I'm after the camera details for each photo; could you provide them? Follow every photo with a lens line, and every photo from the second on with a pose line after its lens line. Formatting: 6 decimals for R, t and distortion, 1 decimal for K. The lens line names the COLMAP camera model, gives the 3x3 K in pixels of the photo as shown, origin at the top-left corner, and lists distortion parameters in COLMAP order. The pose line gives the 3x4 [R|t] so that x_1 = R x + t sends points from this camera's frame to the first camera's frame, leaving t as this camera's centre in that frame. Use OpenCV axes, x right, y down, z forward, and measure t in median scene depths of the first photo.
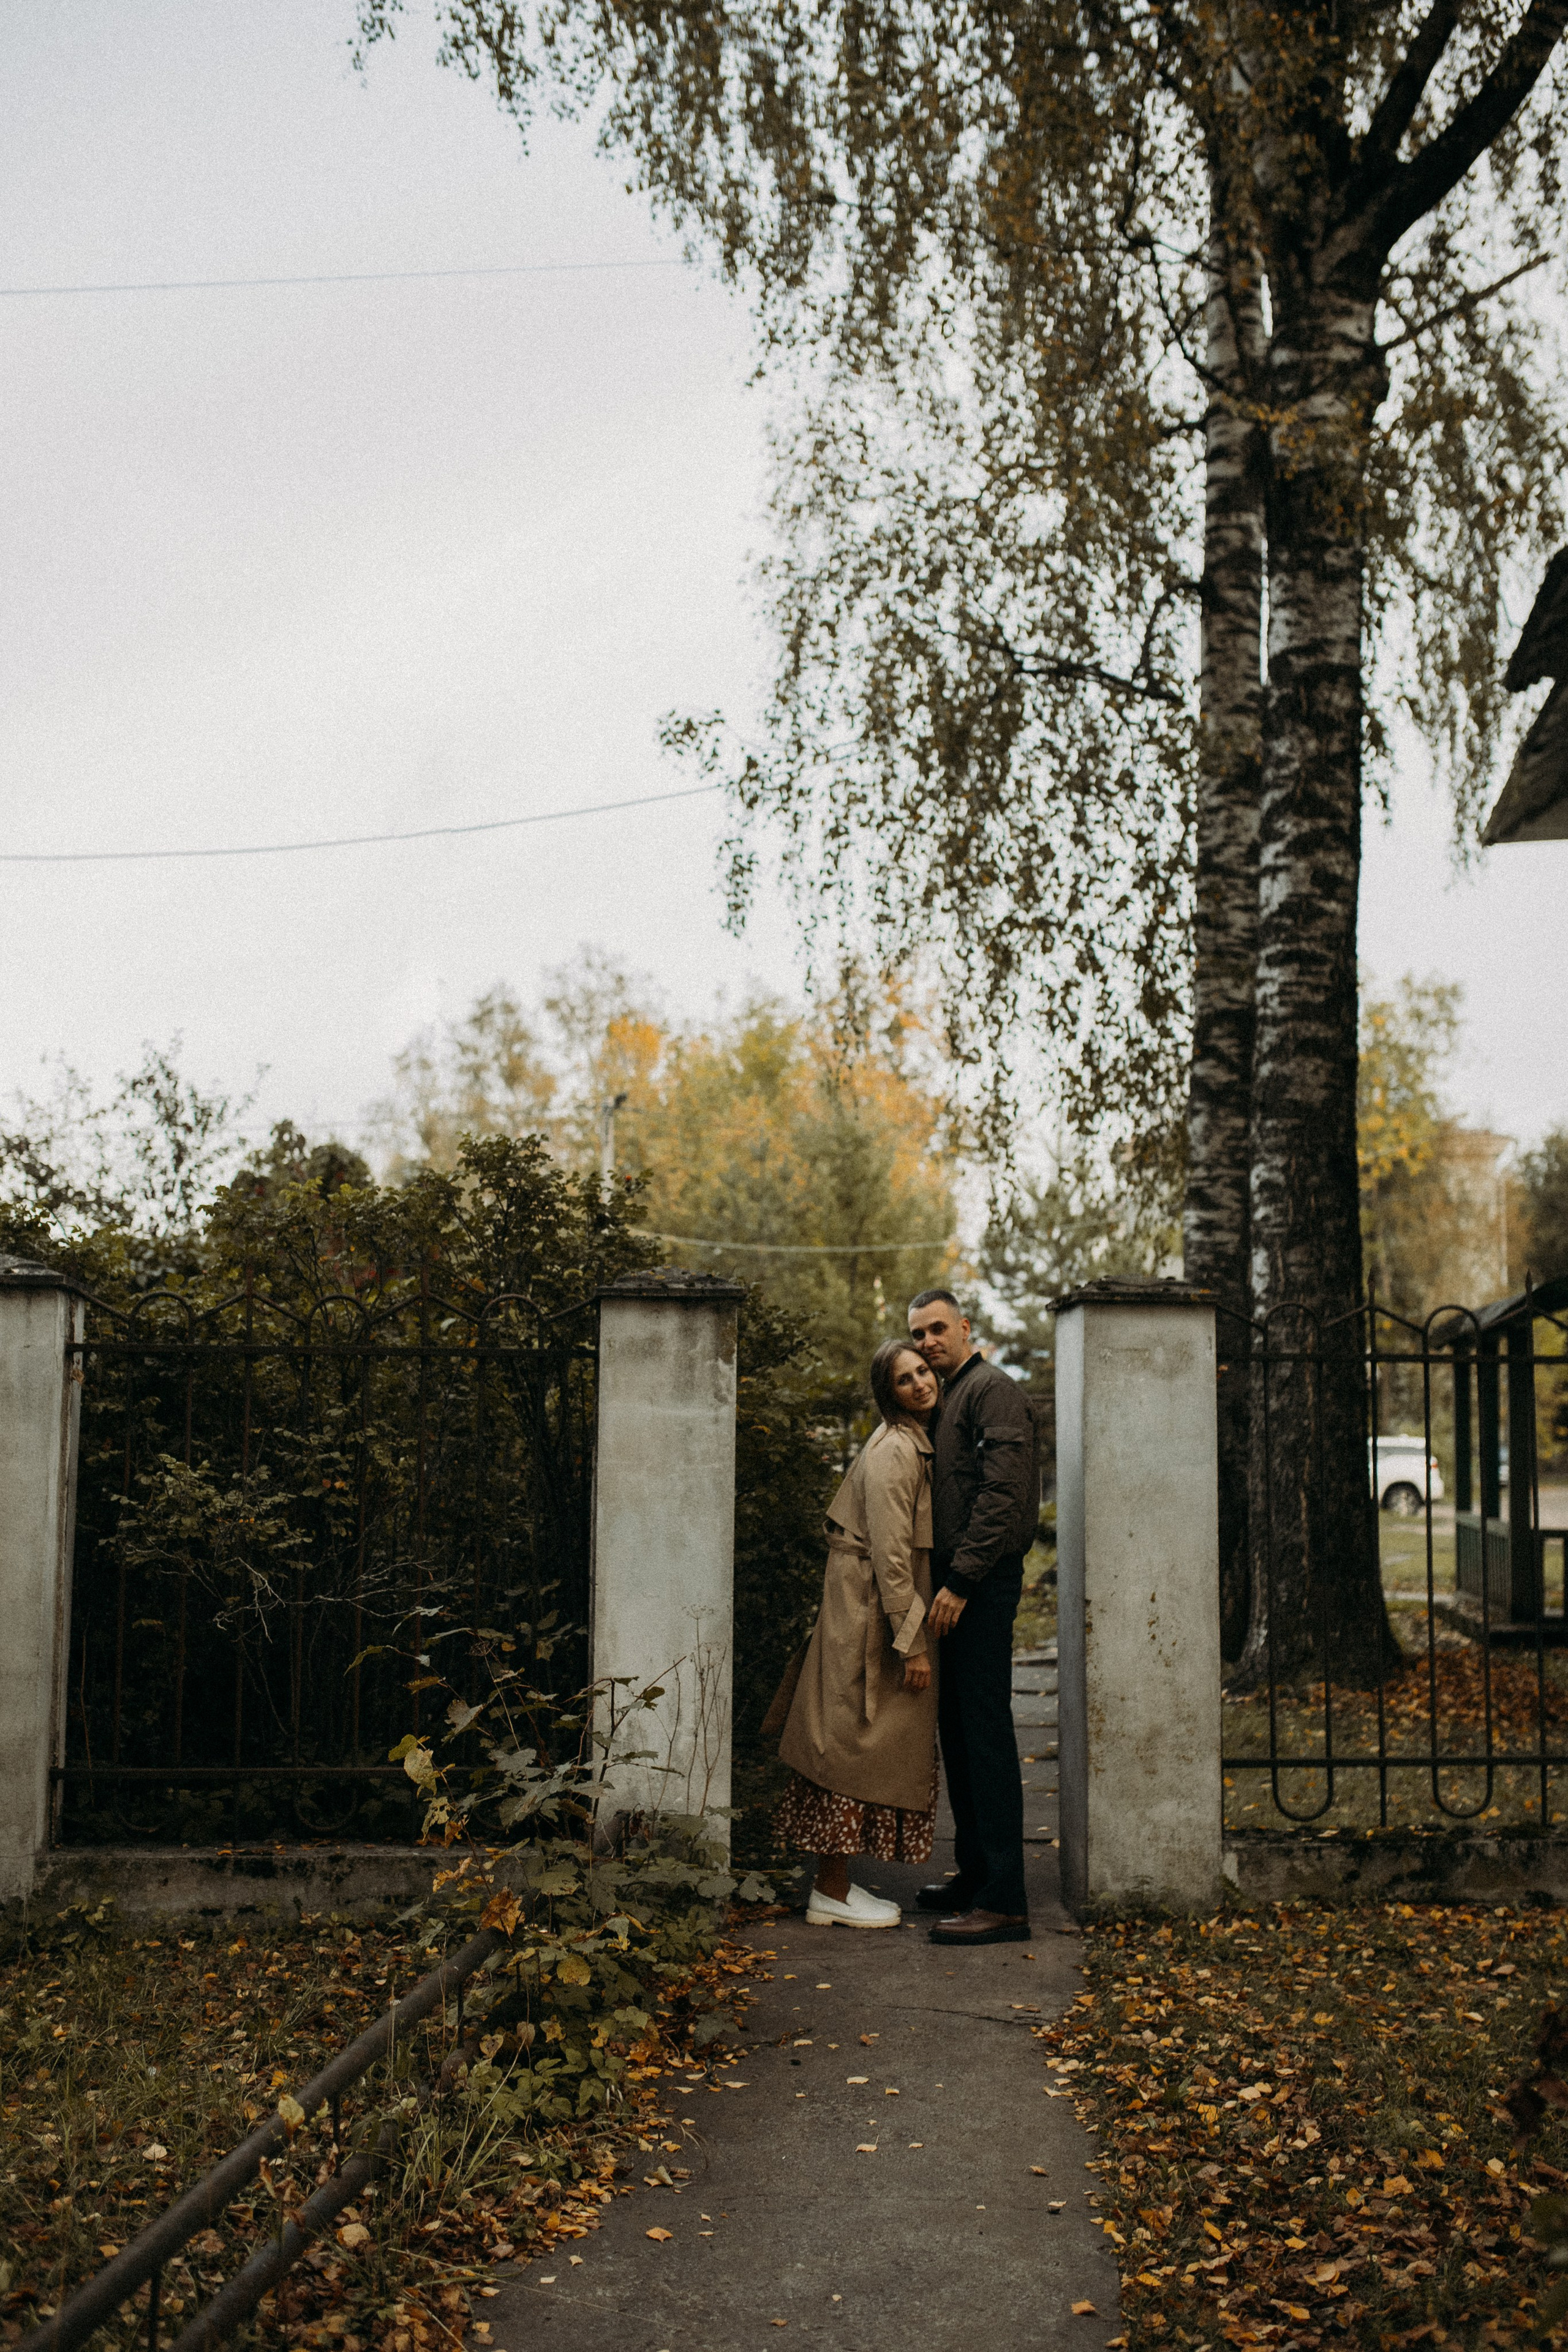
lens RADIAL K [[2195.1, 0, 773.0], [0, 2195.1, 1179.2], [0, 0, 1]] dist [-0.046883, 0.031773]
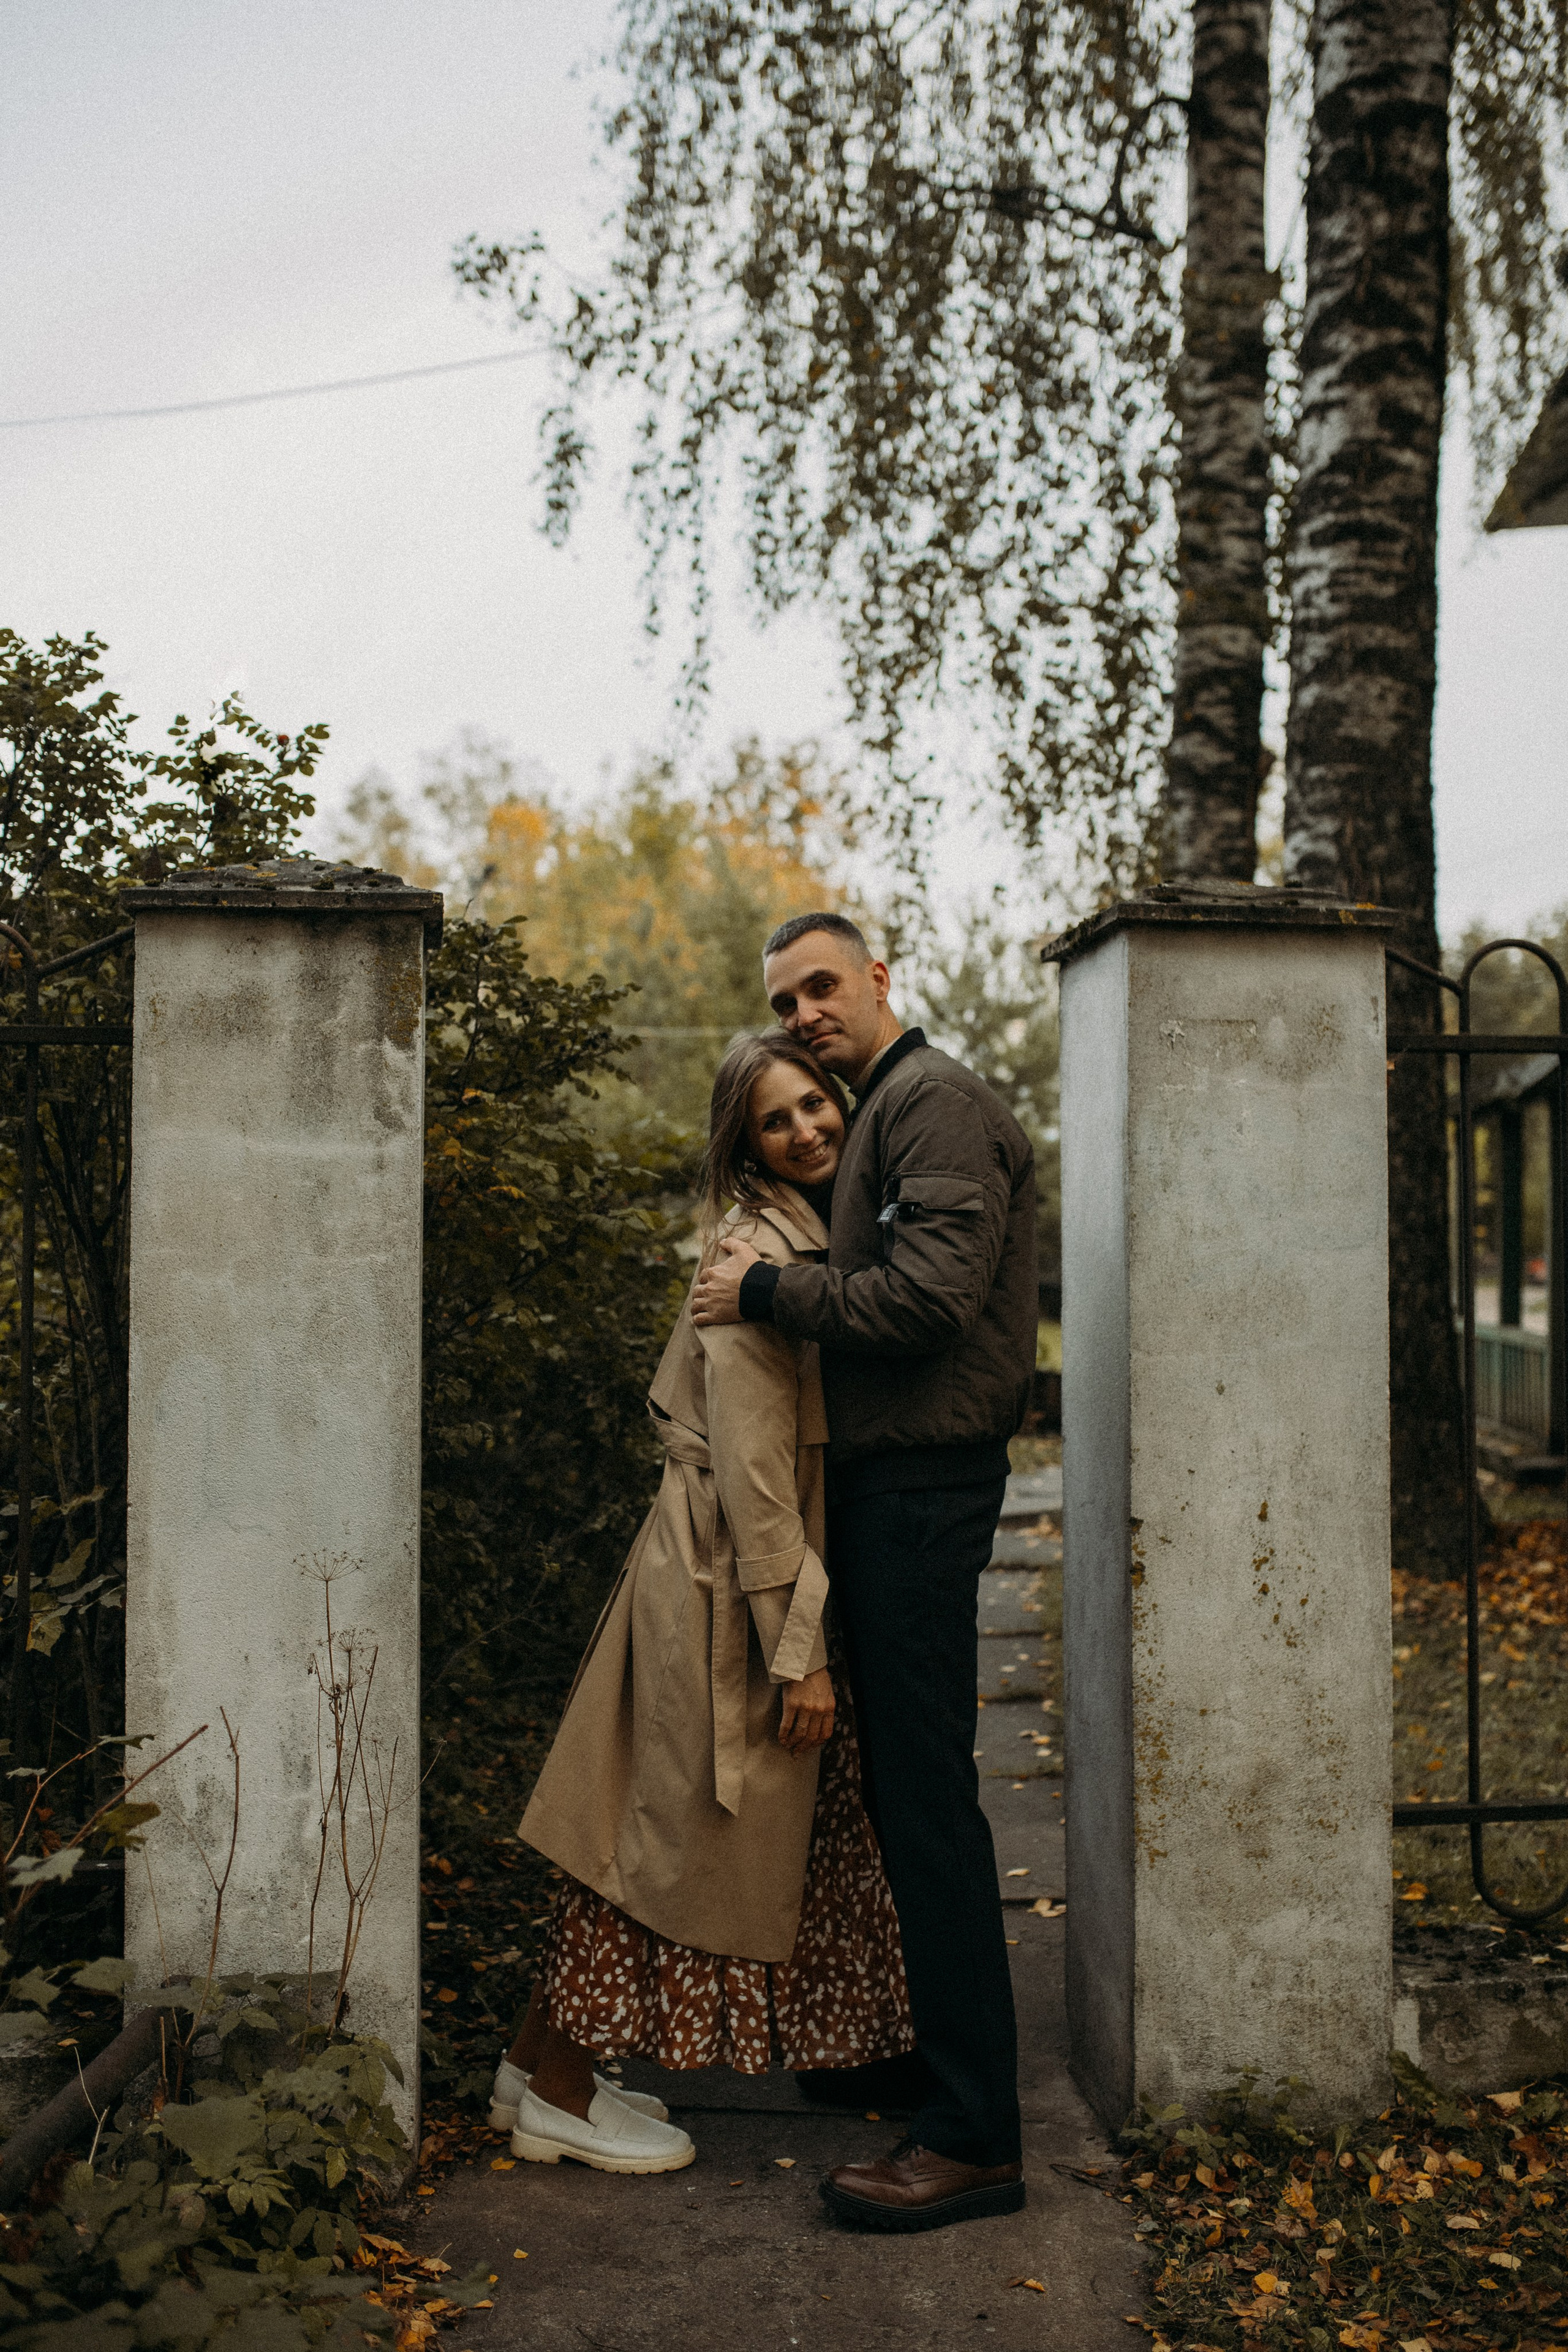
lens RADIAL K [[2195.1, 0, 773.0], [0, 2195.1, 1179.2], [0, 0, 1]] dist [-0.046883, 0.031773]
pose [[0.999021, -0.007004, 0.043674, 0.021384], [0.003168, 0.996177, 0.087305, 0.038271], [-0.044119, -0.087081, 0.995224, 0.276740]]
